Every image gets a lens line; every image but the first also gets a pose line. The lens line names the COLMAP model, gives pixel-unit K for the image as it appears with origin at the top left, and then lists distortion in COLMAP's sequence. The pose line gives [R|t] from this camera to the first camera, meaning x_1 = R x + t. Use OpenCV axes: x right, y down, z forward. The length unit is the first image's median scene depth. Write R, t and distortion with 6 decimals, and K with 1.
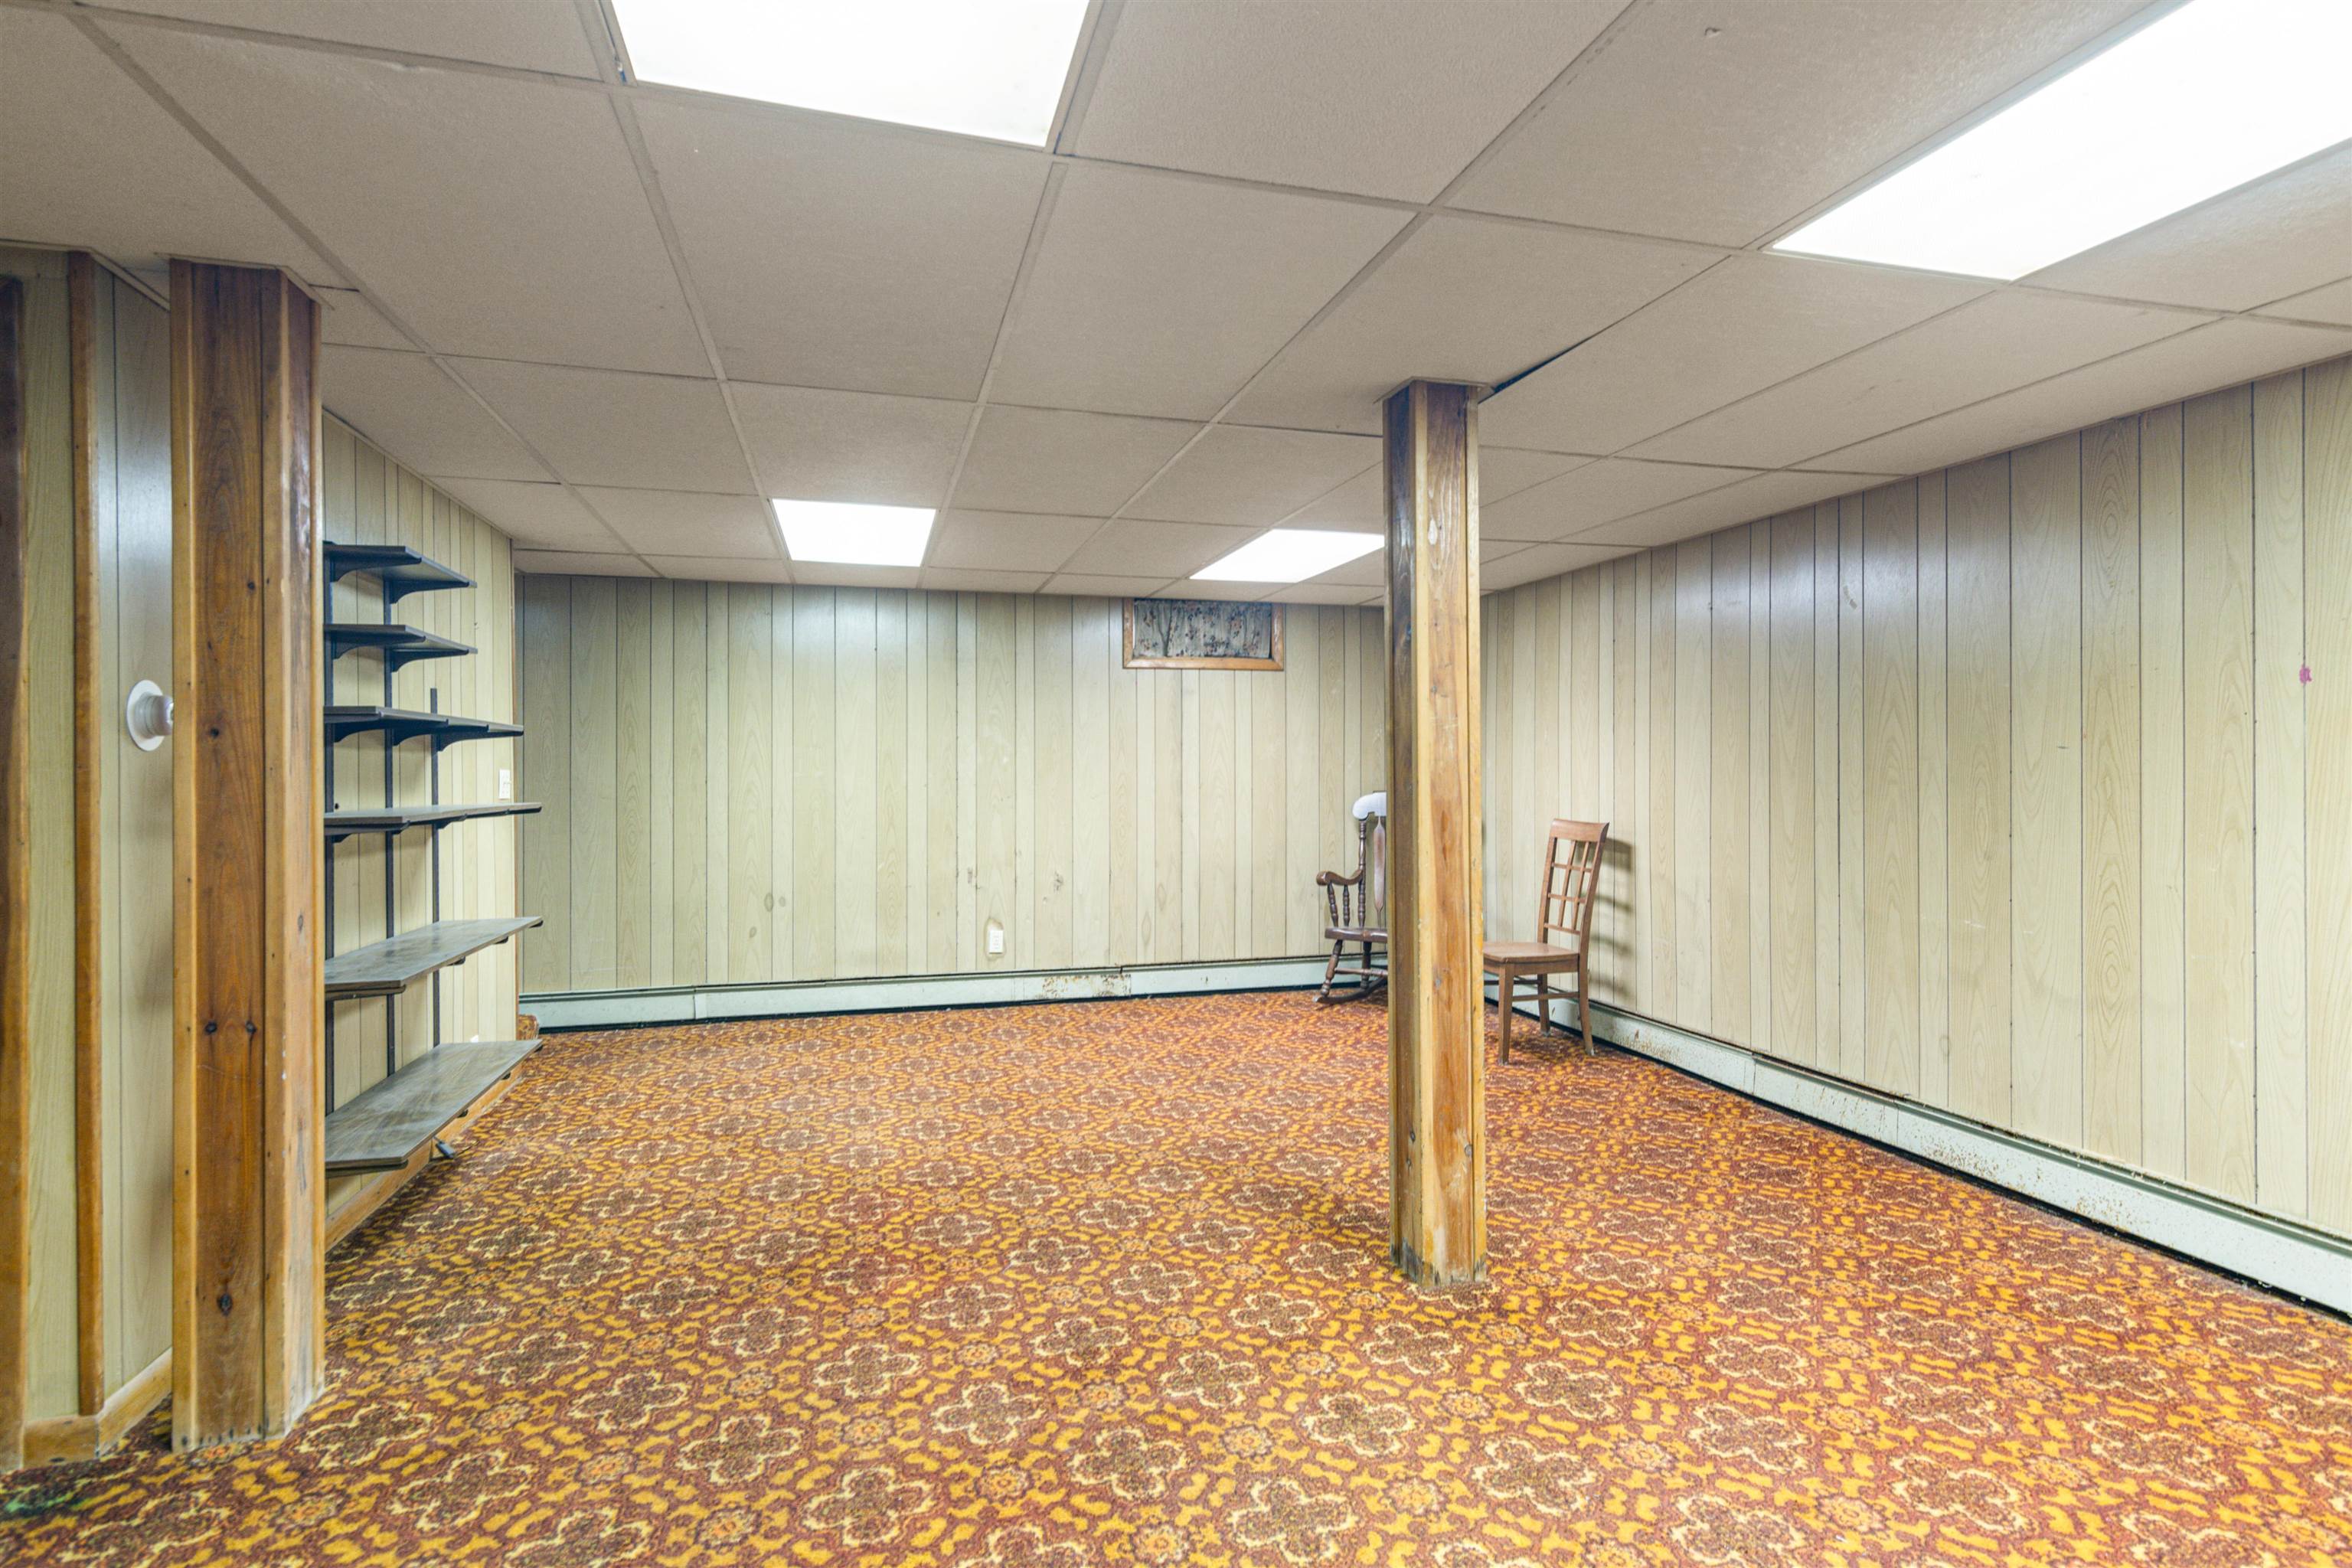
lens RADIAL K [[1177.7, 0, 1172.4], [0, 1177.7, 780.5], [0, 0, 1]] dist [0.005196, -0.001354]
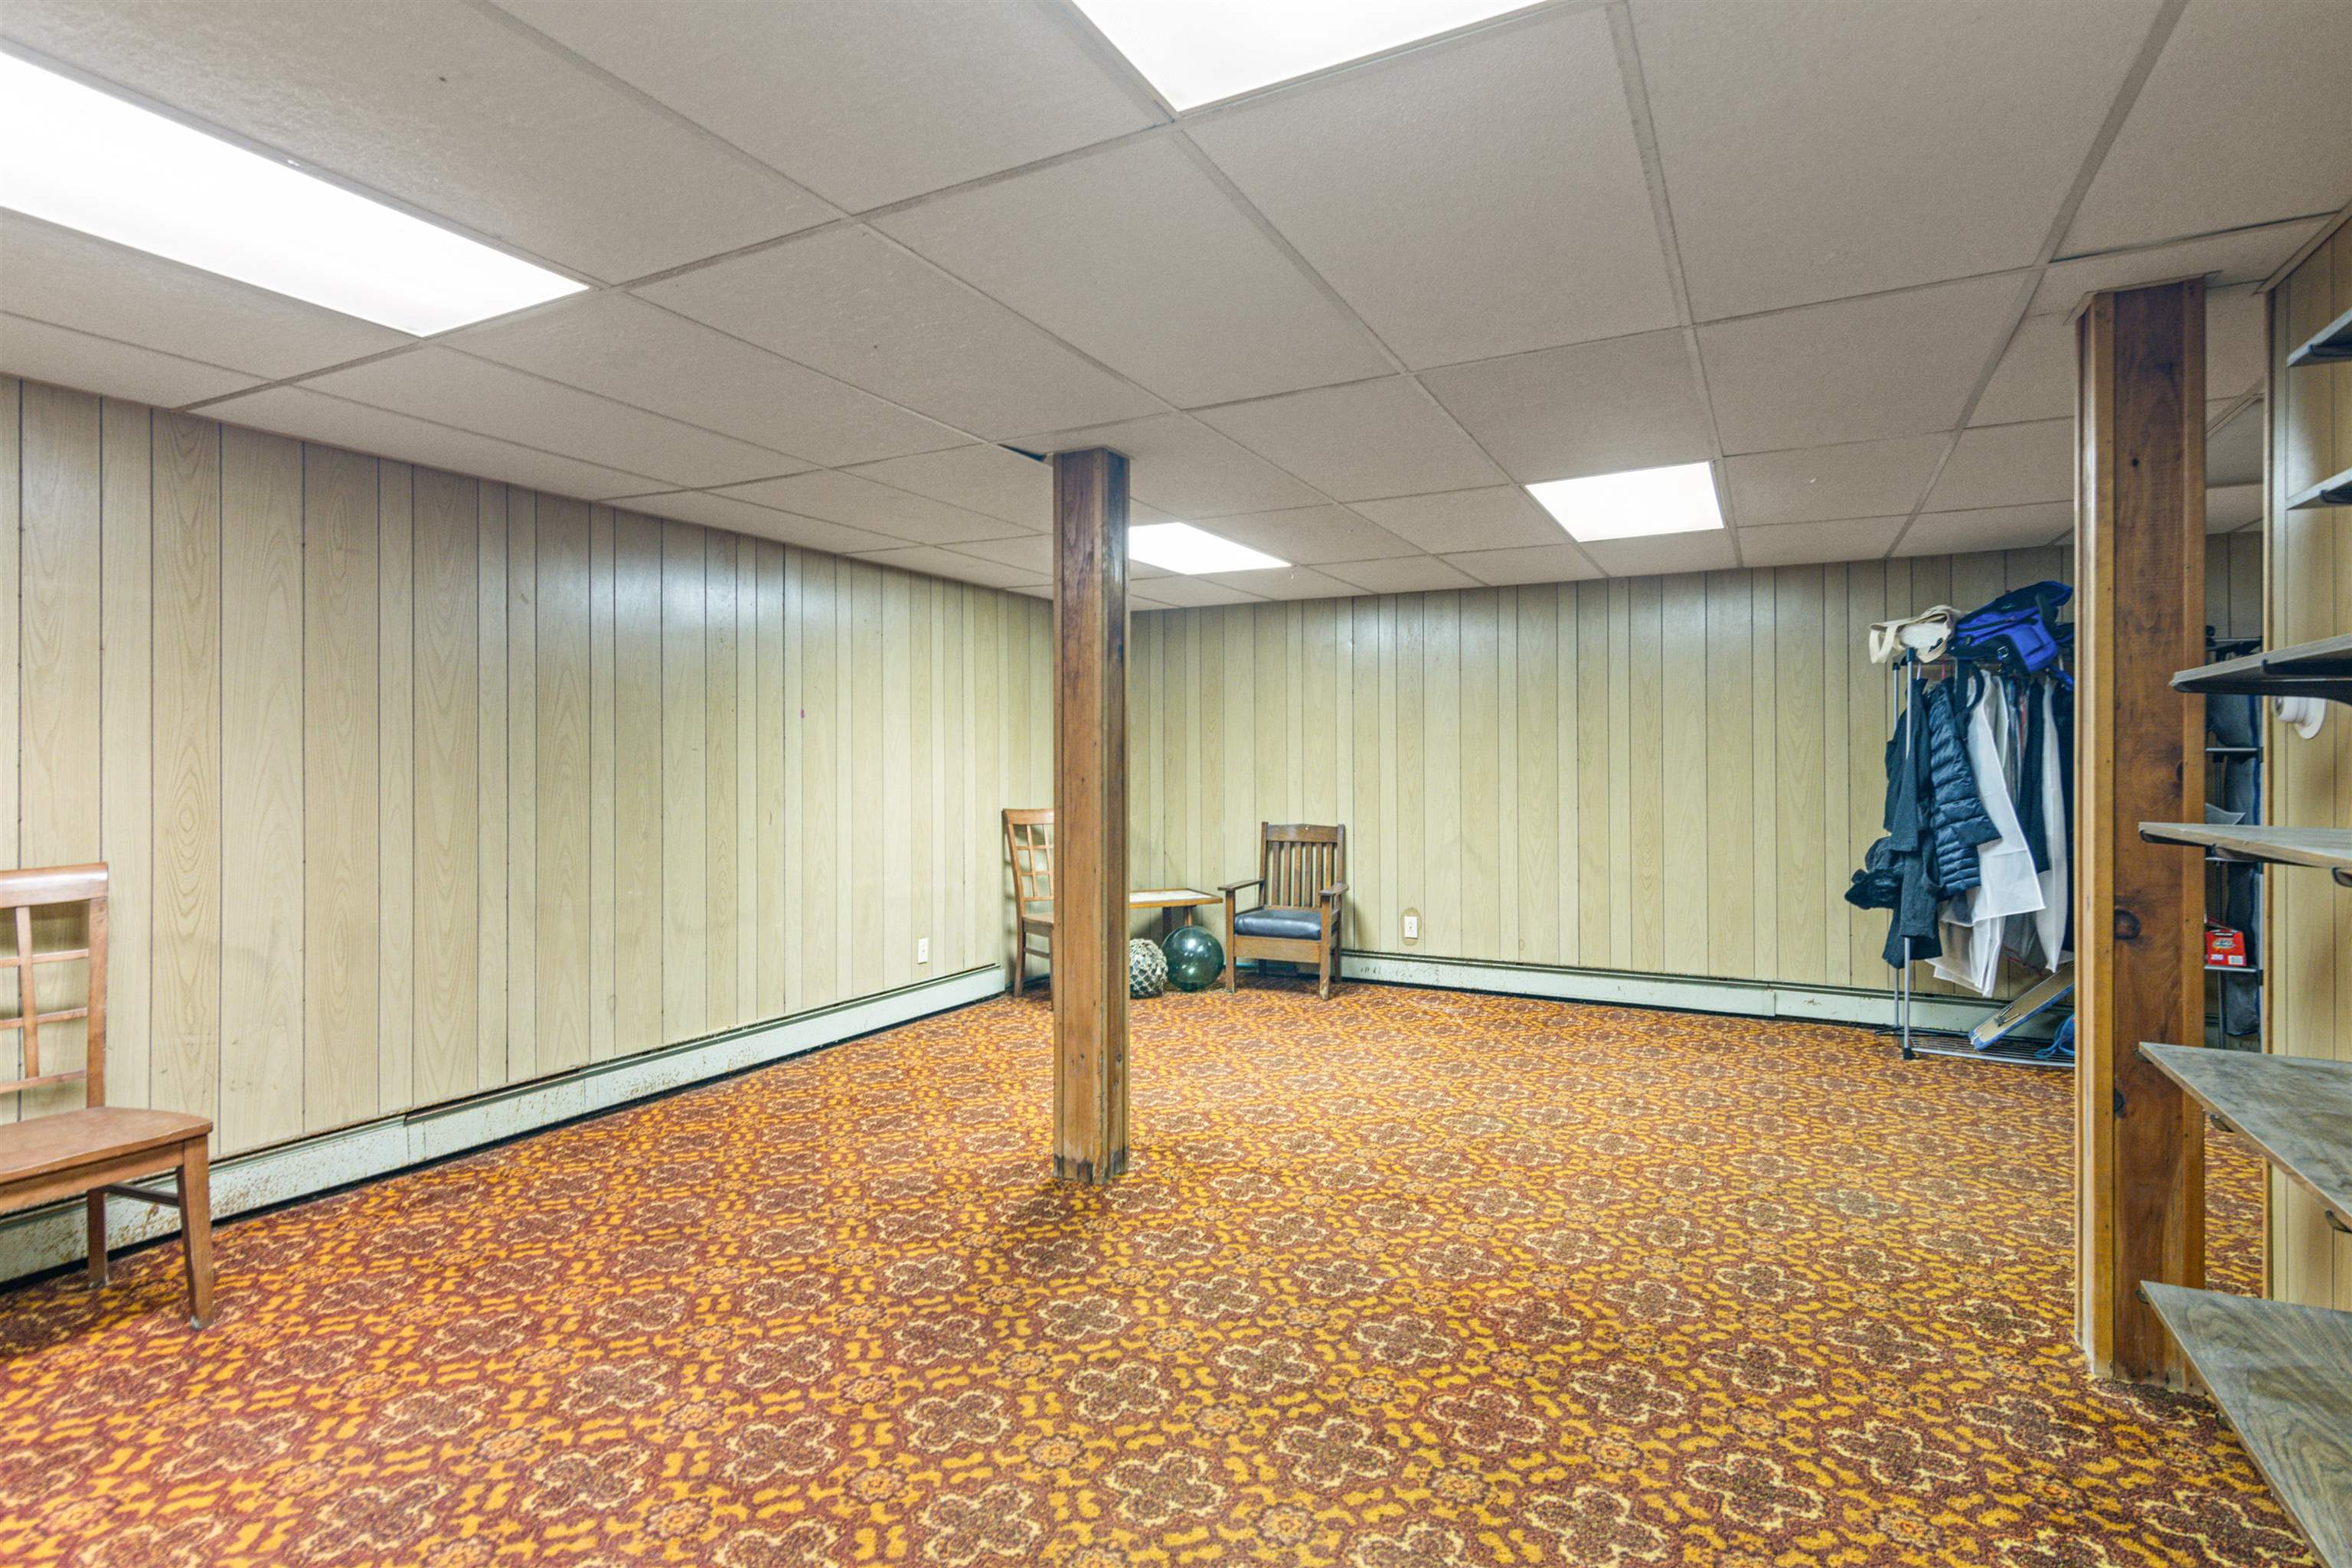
lens RADIAL K [[1177.7, 0, 1174.5], [0, 1177.7, 763.3], [0, 0, 1]] dist [0.005196, -0.001354]
pose [[-0.740473, 0.003340, 0.672078, -0.607570], [0.010310, 0.999926, 0.006390, -0.014970], [-0.672007, 0.011661, -0.740453, 1.687348]]
